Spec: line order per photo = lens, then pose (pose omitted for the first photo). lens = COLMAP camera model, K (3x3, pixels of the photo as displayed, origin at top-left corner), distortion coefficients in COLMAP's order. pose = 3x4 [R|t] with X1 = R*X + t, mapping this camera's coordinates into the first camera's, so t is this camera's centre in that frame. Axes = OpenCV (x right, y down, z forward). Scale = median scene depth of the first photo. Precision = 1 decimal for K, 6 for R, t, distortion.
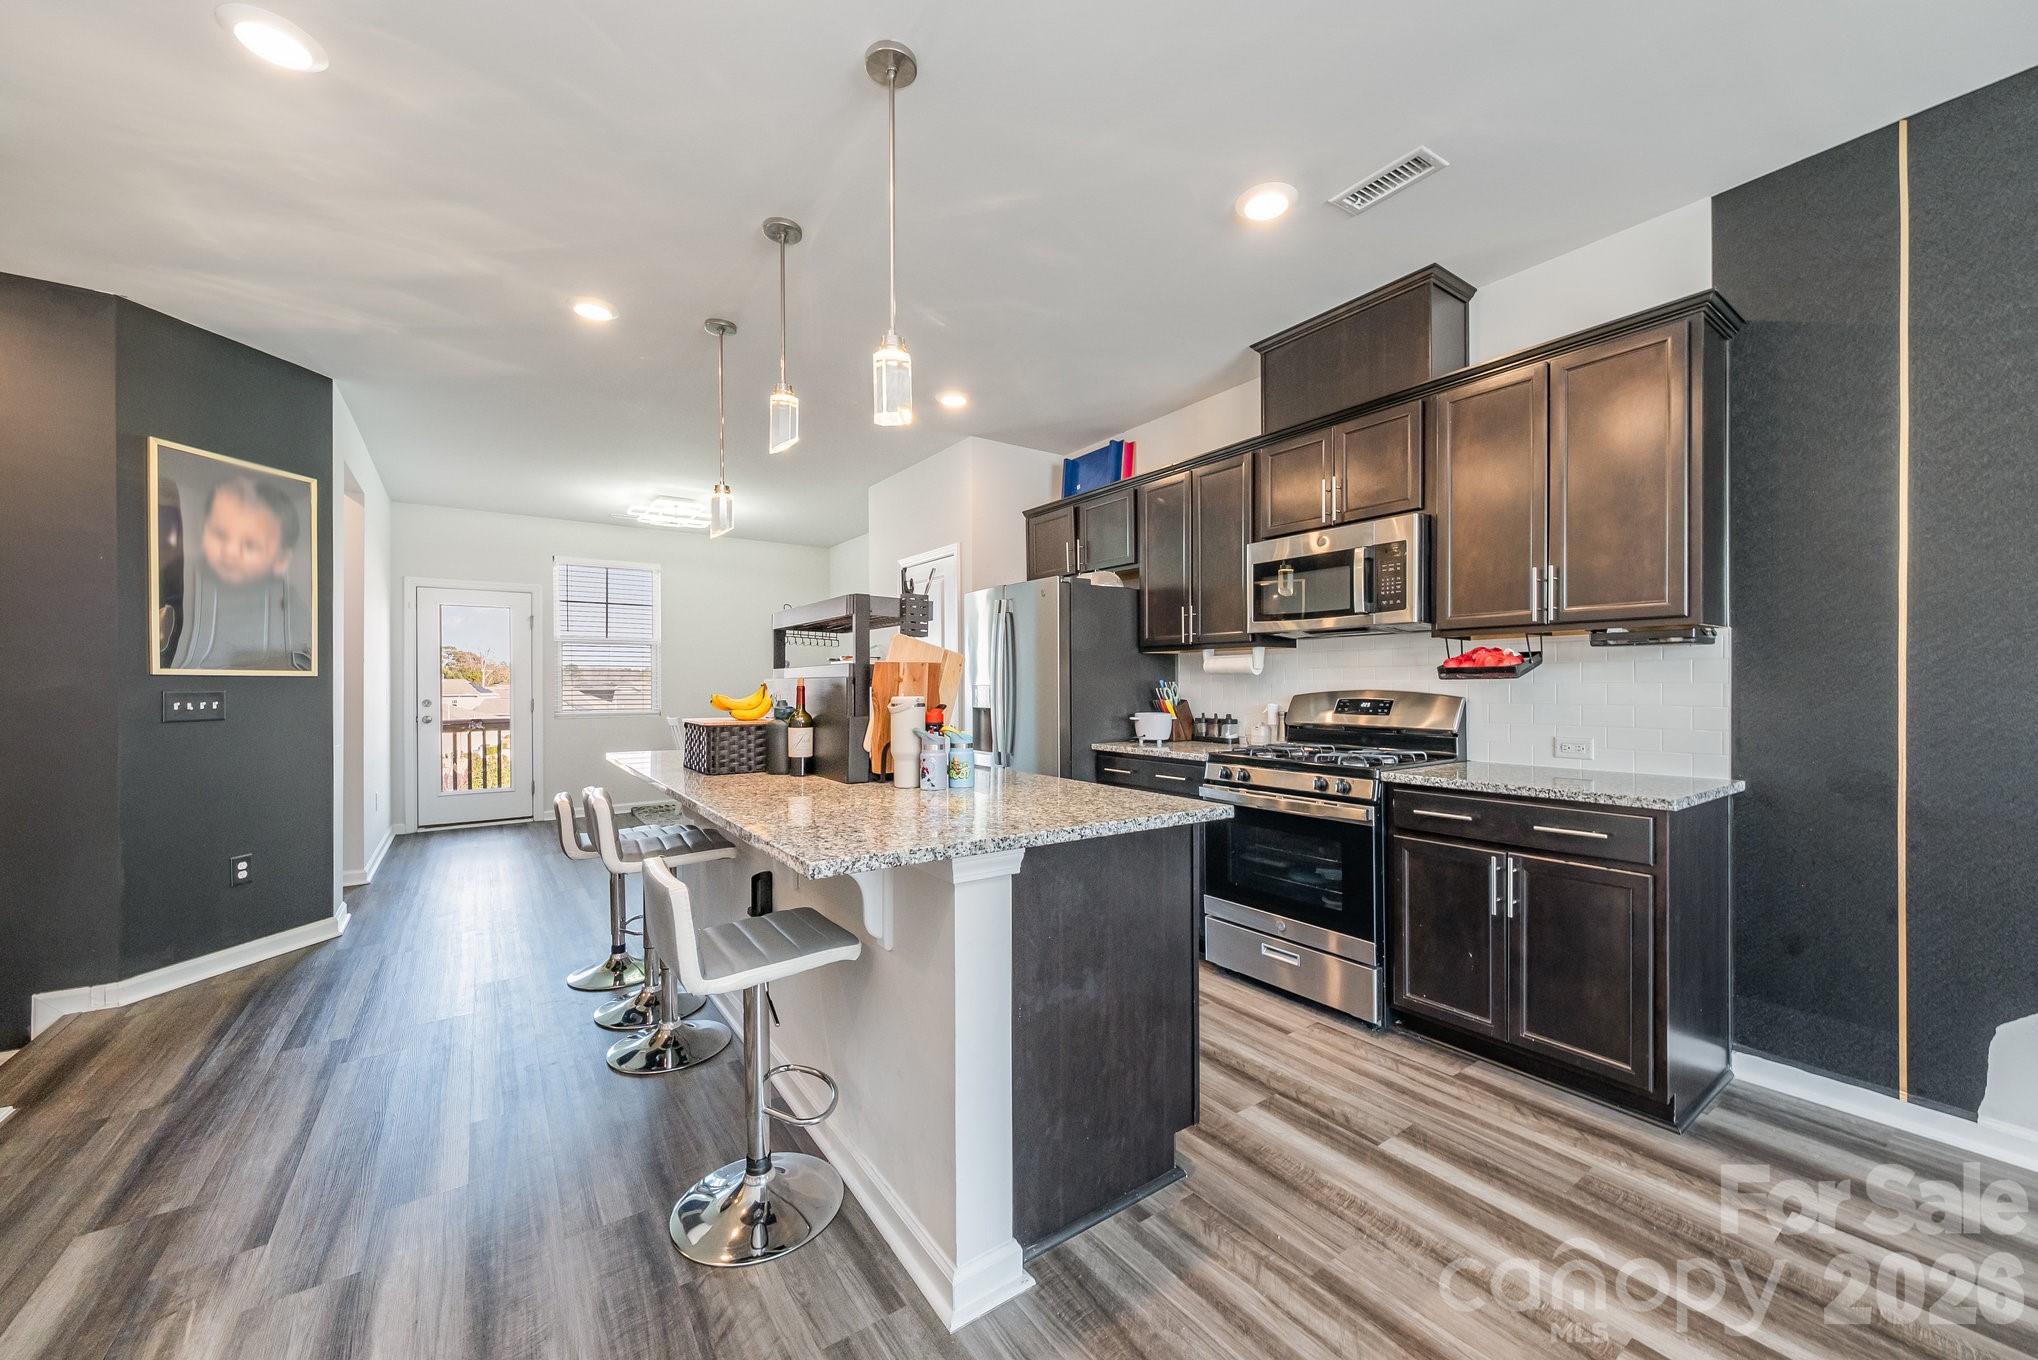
lens RADIAL K [[756.9, 0, 1025.9], [0, 756.9, 681.9], [0, 0, 1]] dist [0.001685, -0.000660]
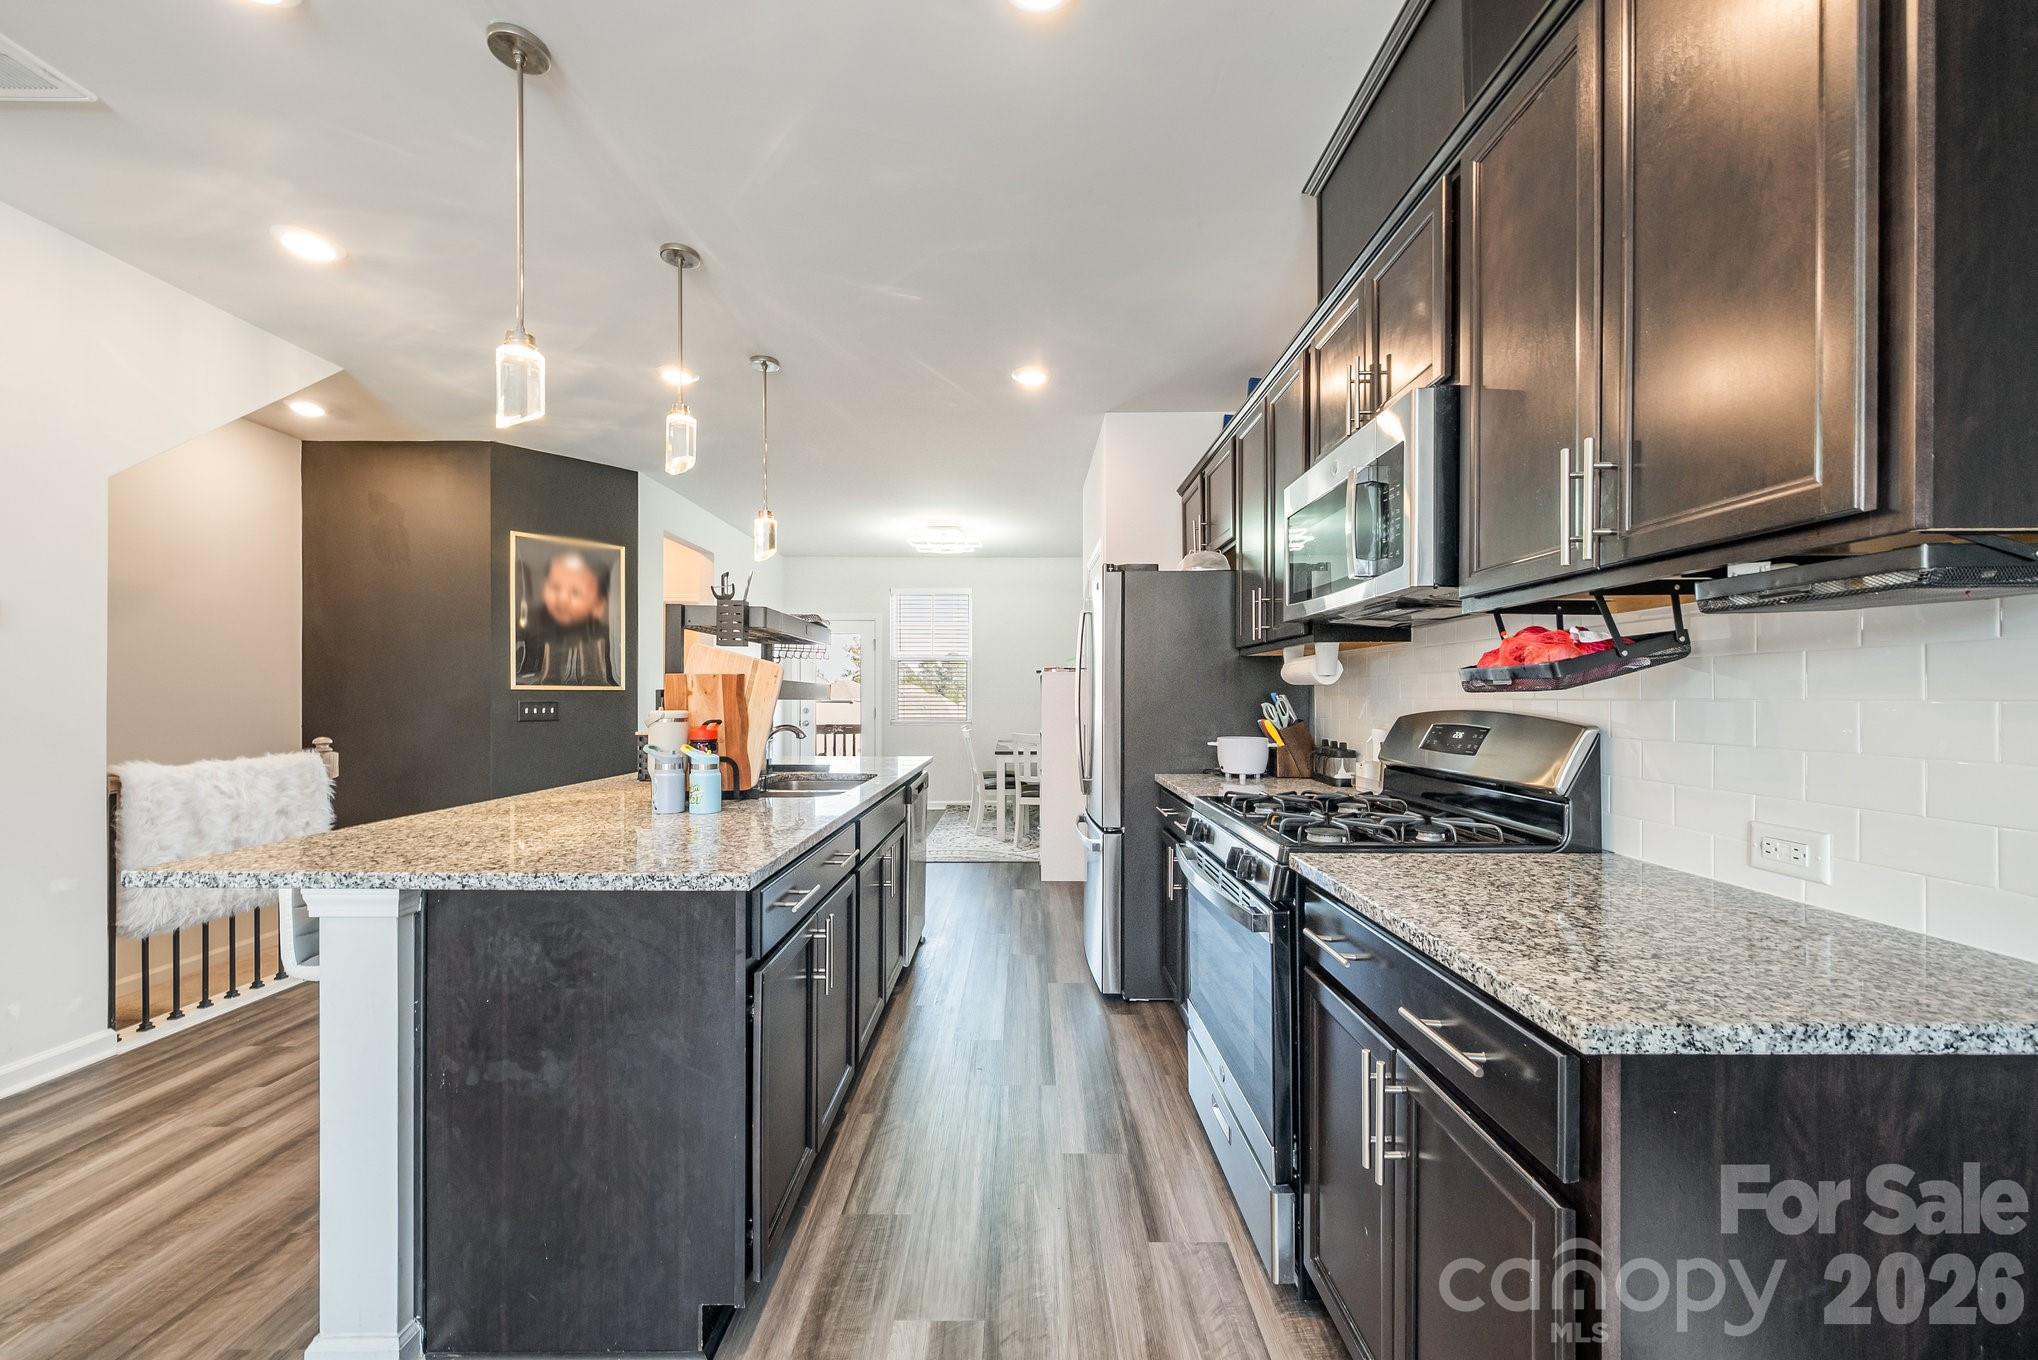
lens RADIAL K [[757.1, 0, 1031.3], [0, 757.1, 696.6], [0, 0, 1]] dist [-0.001353, -0.000209]
pose [[0.820070, 0.002610, -0.572257, 0.701635], [-0.000674, 0.999993, 0.003595, -0.001896], [0.572262, -0.002563, 0.820067, 0.459596]]
